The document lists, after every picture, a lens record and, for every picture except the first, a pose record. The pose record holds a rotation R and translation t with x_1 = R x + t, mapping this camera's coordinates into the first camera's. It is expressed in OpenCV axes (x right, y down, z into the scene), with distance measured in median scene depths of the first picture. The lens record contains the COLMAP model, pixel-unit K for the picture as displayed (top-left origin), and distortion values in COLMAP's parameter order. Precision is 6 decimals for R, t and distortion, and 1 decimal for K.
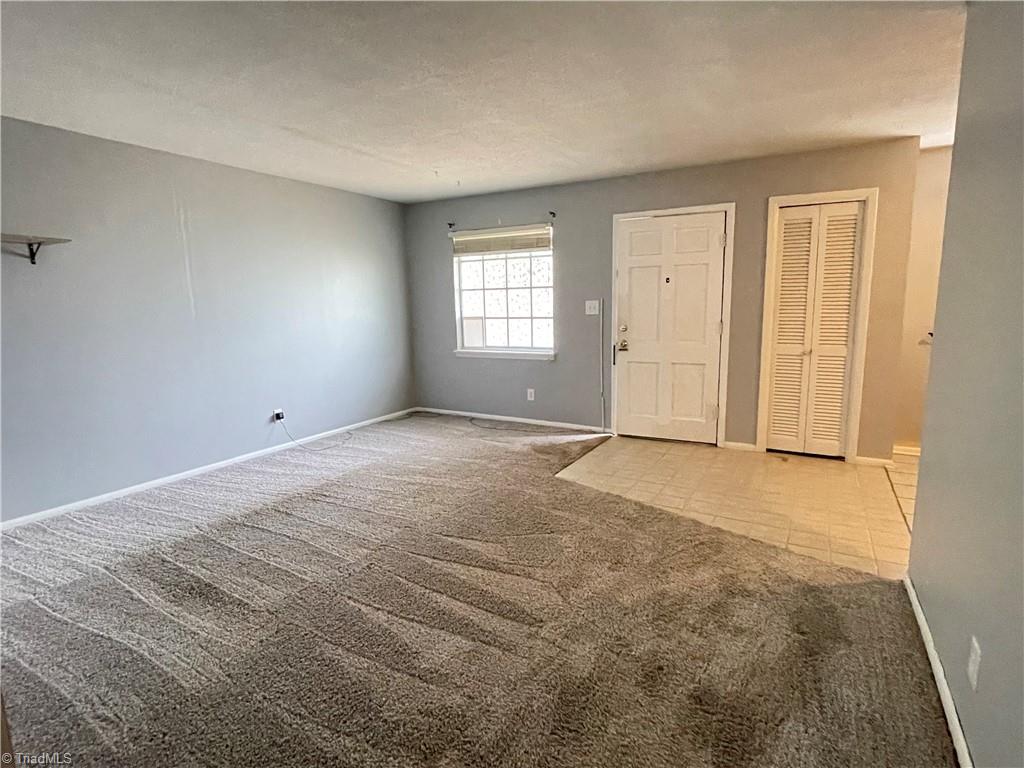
lens RADIAL K [[529.6, 0, 510.7], [0, 529.6, 381.8], [0, 0, 1]] dist [-0.008556, 0.002901]
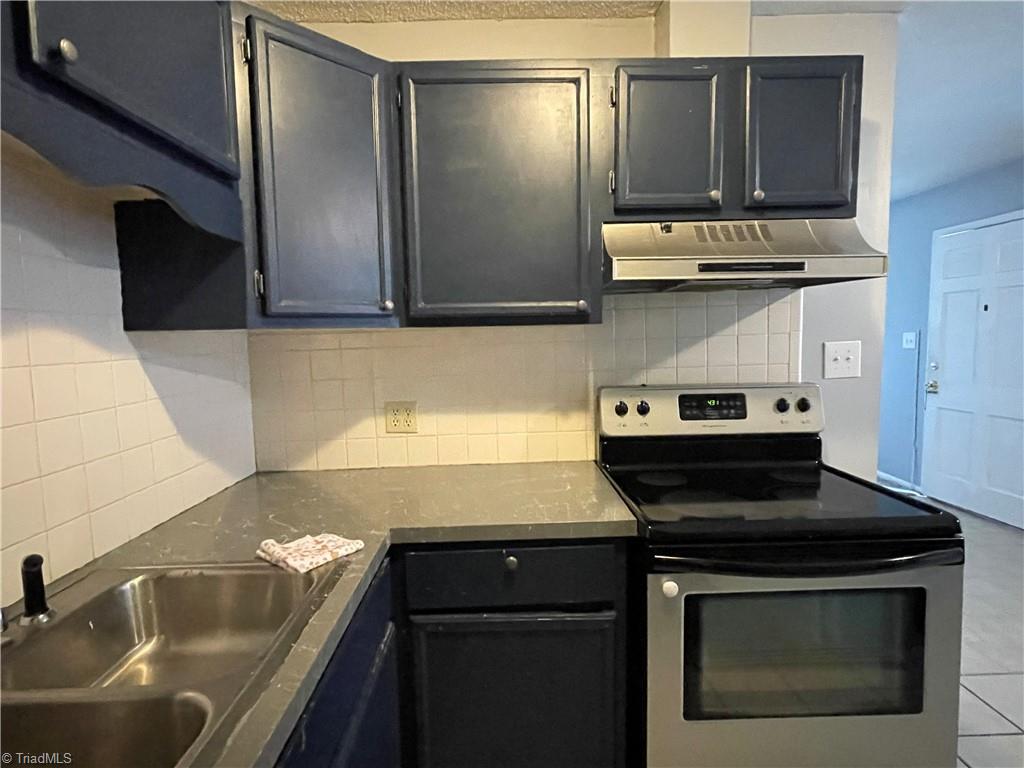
lens RADIAL K [[529.6, 0, 505.6], [0, 529.6, 378.8], [0, 0, 1]] dist [-0.008556, 0.002901]
pose [[0.502824, 0.080559, -0.860627, 0.635019], [-0.120972, 0.992407, 0.022216, -0.020773], [0.855882, 0.092941, 0.508751, 0.014320]]
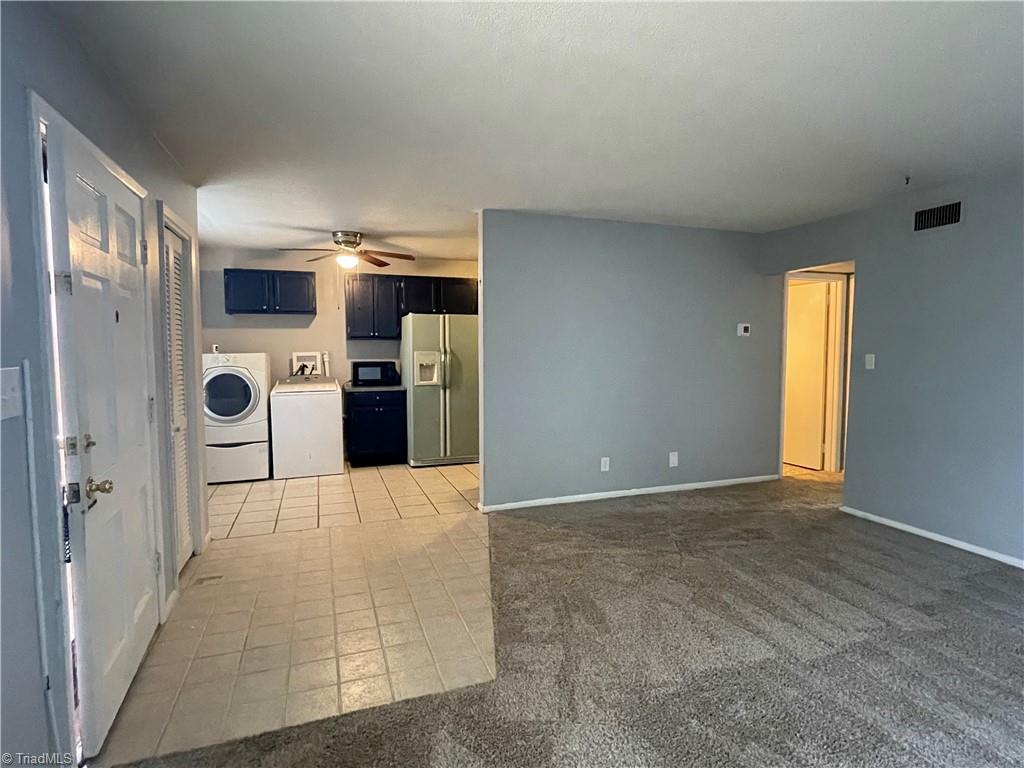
lens RADIAL K [[529.6, 0, 511.6], [0, 529.6, 380.8], [0, 0, 1]] dist [-0.008556, 0.002901]
pose [[-0.765899, -0.027104, 0.642389, -0.236922], [0.110205, 0.978791, 0.172691, -0.184081], [-0.633446, 0.203058, -0.746669, 1.161634]]
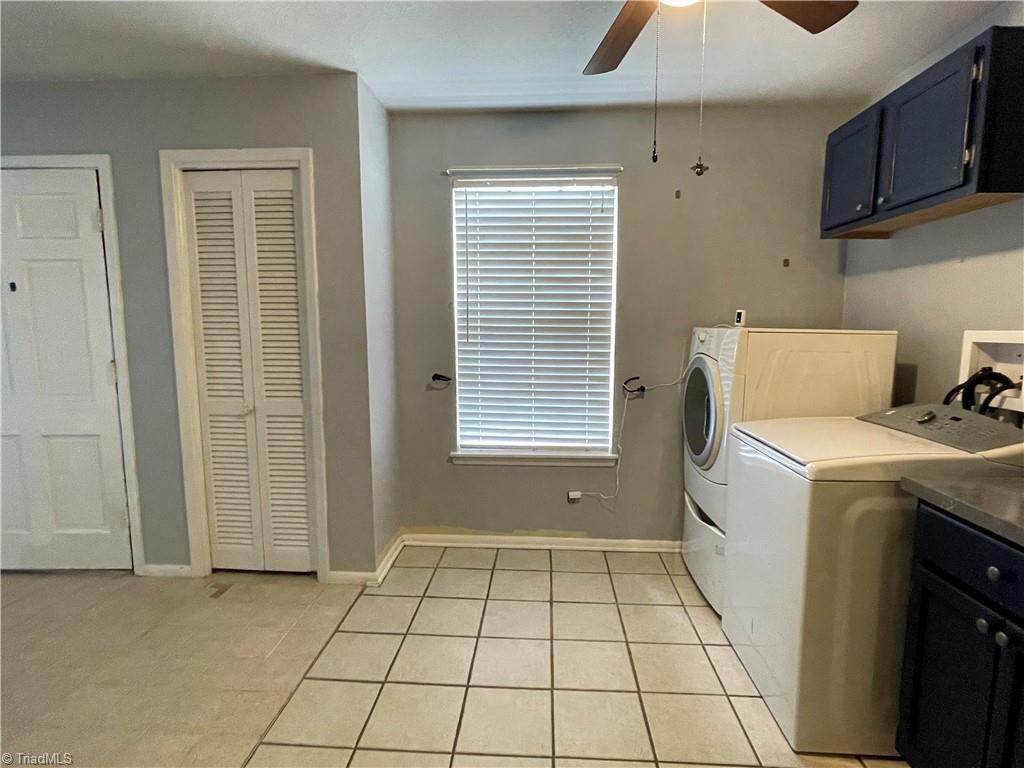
lens RADIAL K [[529.6, 0, 510.4], [0, 529.6, 386.0], [0, 0, 1]] dist [-0.008556, 0.002901]
pose [[0.894545, -0.034406, 0.445651, 0.527781], [0.052772, 0.998189, -0.028864, -0.047411], [-0.443851, 0.049338, 0.894741, 0.294702]]
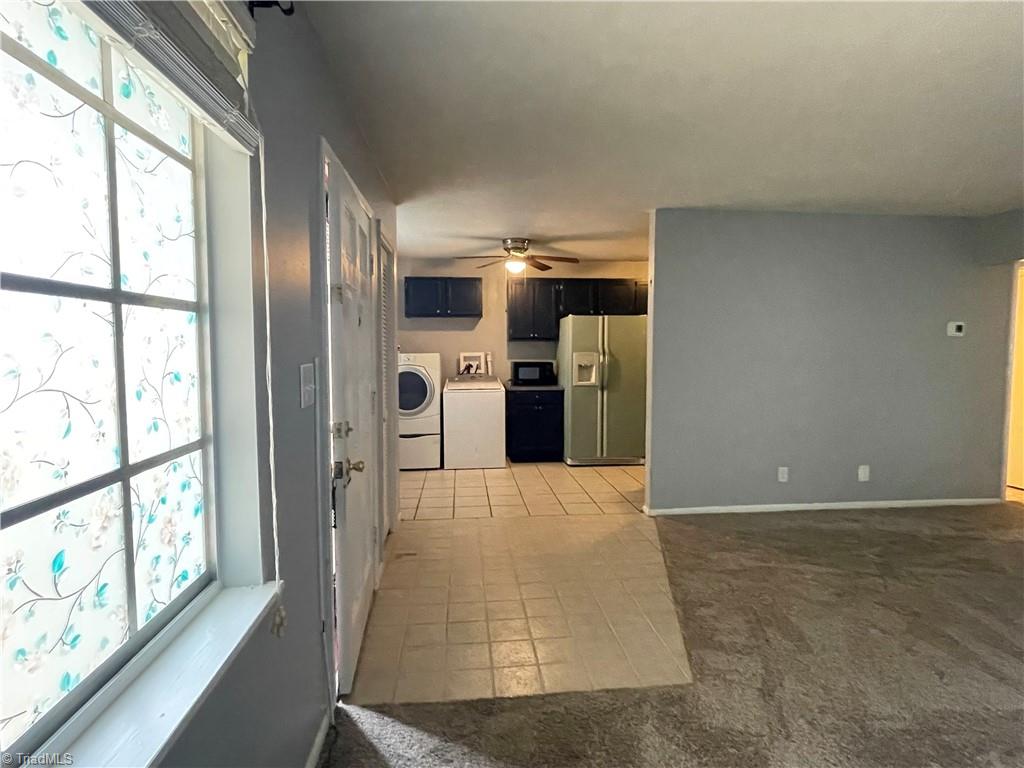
lens RADIAL K [[529.6, 0, 512.0], [0, 529.6, 379.1], [0, 0, 1]] dist [-0.008556, 0.002901]
pose [[-0.582489, -0.034987, 0.812085, -0.206837], [0.132279, 0.981675, 0.137175, -0.192745], [-0.802003, 0.187325, -0.567187, 1.215476]]
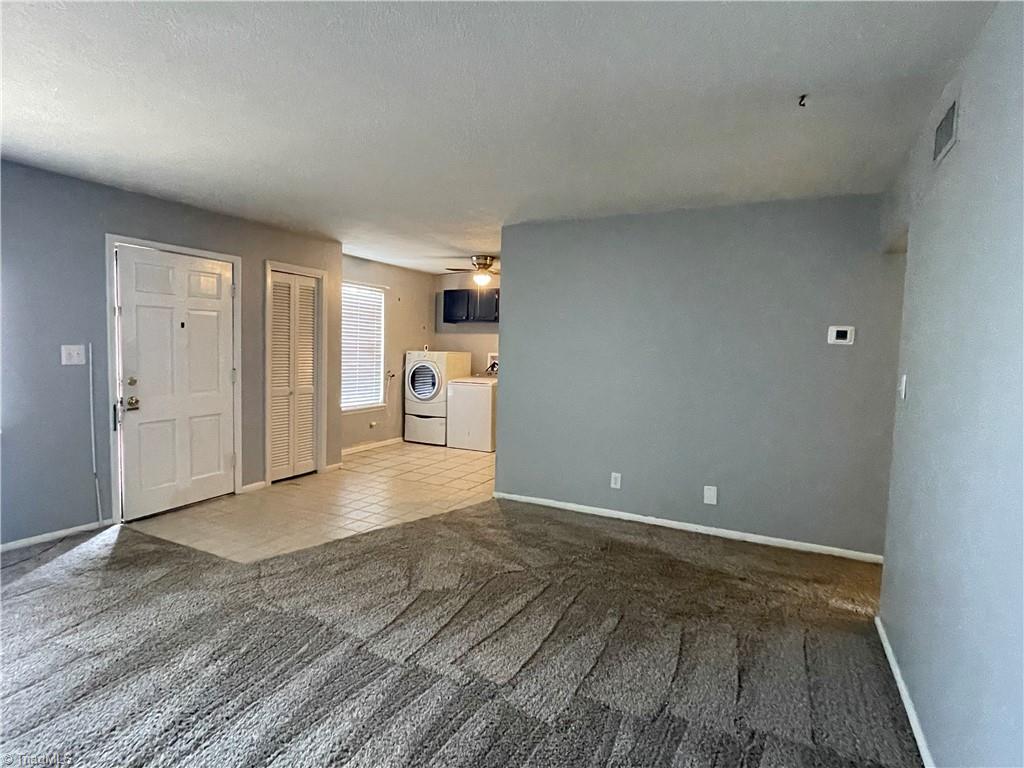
lens RADIAL K [[529.6, 0, 512.3], [0, 529.6, 377.7], [0, 0, 1]] dist [-0.008556, 0.002901]
pose [[-0.056604, -0.042826, 0.997478, -0.641013], [0.126601, 0.990707, 0.049719, -0.080629], [-0.990337, 0.129096, -0.050656, 0.525201]]
